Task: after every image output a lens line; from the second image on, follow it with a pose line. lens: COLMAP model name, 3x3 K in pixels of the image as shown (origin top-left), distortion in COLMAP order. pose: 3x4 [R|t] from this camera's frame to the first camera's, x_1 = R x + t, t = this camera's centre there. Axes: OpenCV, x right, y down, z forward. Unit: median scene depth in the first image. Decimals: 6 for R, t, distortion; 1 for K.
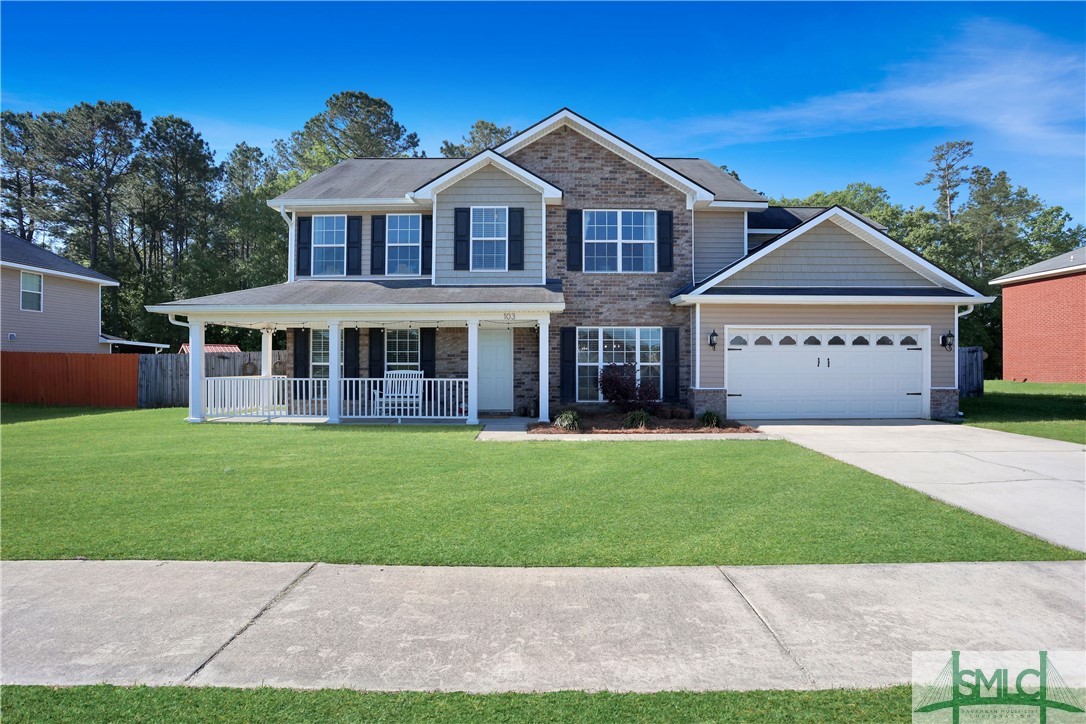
lens RADIAL K [[556.8, 0, 550.4], [0, 556.8, 357.7], [0, 0, 1]] dist [-0.044614, 0.012844]
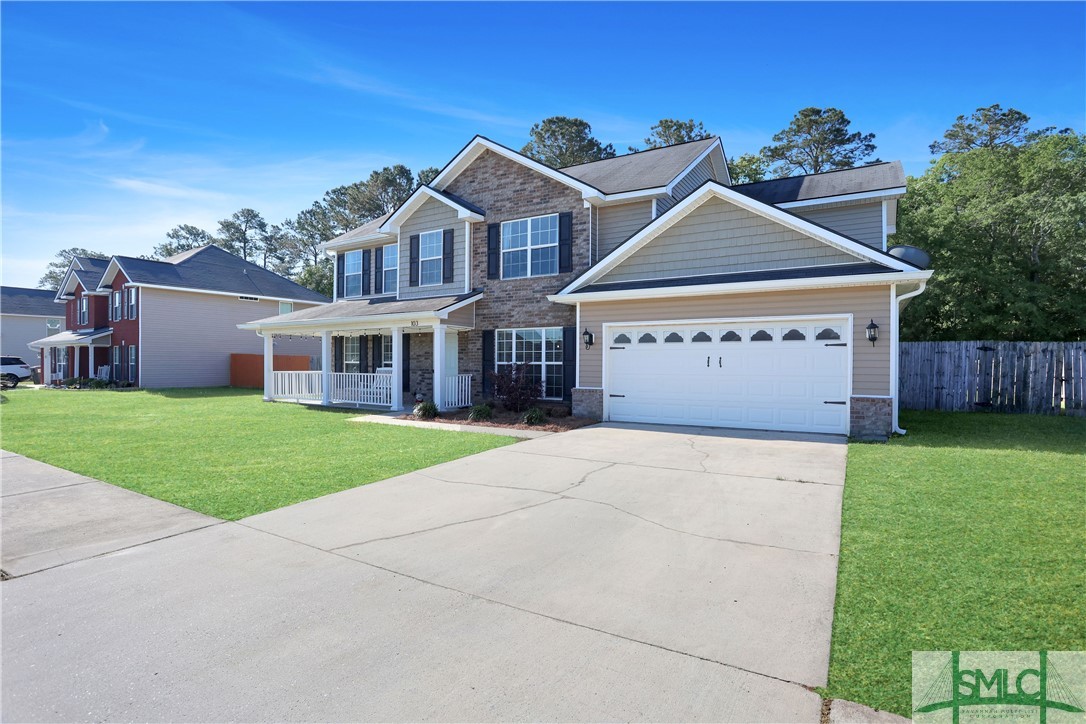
lens RADIAL K [[556.8, 0, 517.5], [0, 556.8, 366.2], [0, 0, 1]] dist [-0.044614, 0.012844]
pose [[0.832660, 0.006183, -0.553750, 0.701392], [0.002559, 0.999884, 0.015012, 0.001534], [0.553778, -0.013917, 0.832548, 0.099604]]
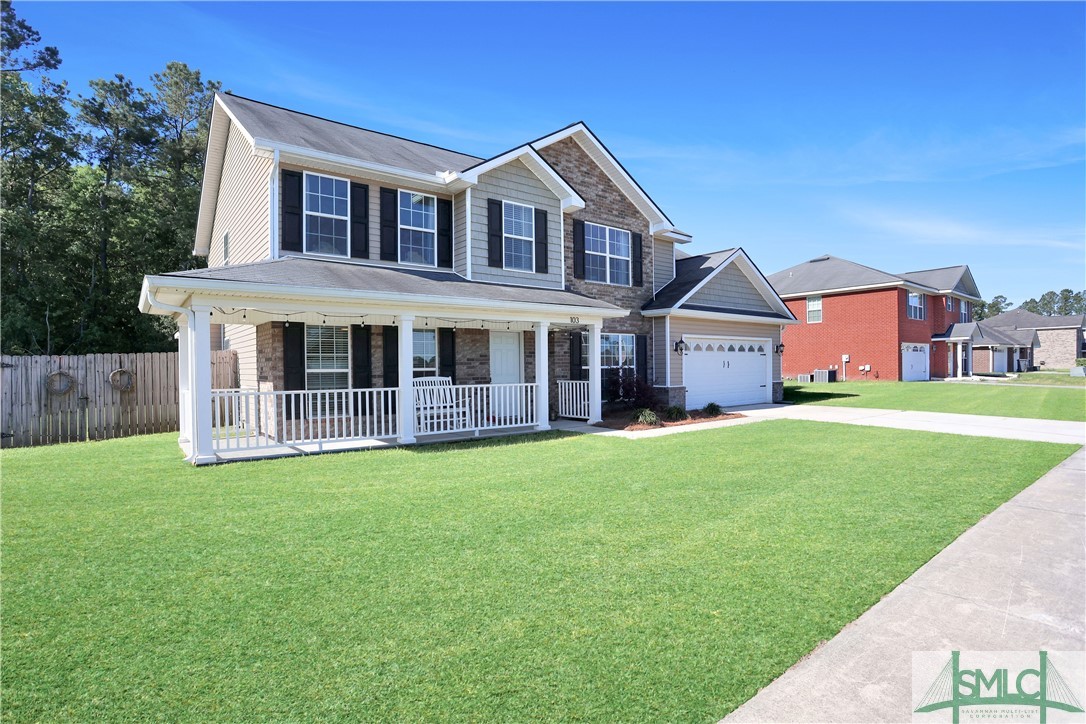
lens RADIAL K [[556.8, 0, 546.2], [0, 556.8, 373.4], [0, 0, 1]] dist [-0.044614, 0.012844]
pose [[0.778835, -0.016456, 0.627012, -0.666781], [0.008742, 0.999843, 0.015381, 0.005709], [-0.627167, -0.006498, 0.778857, 0.222159]]
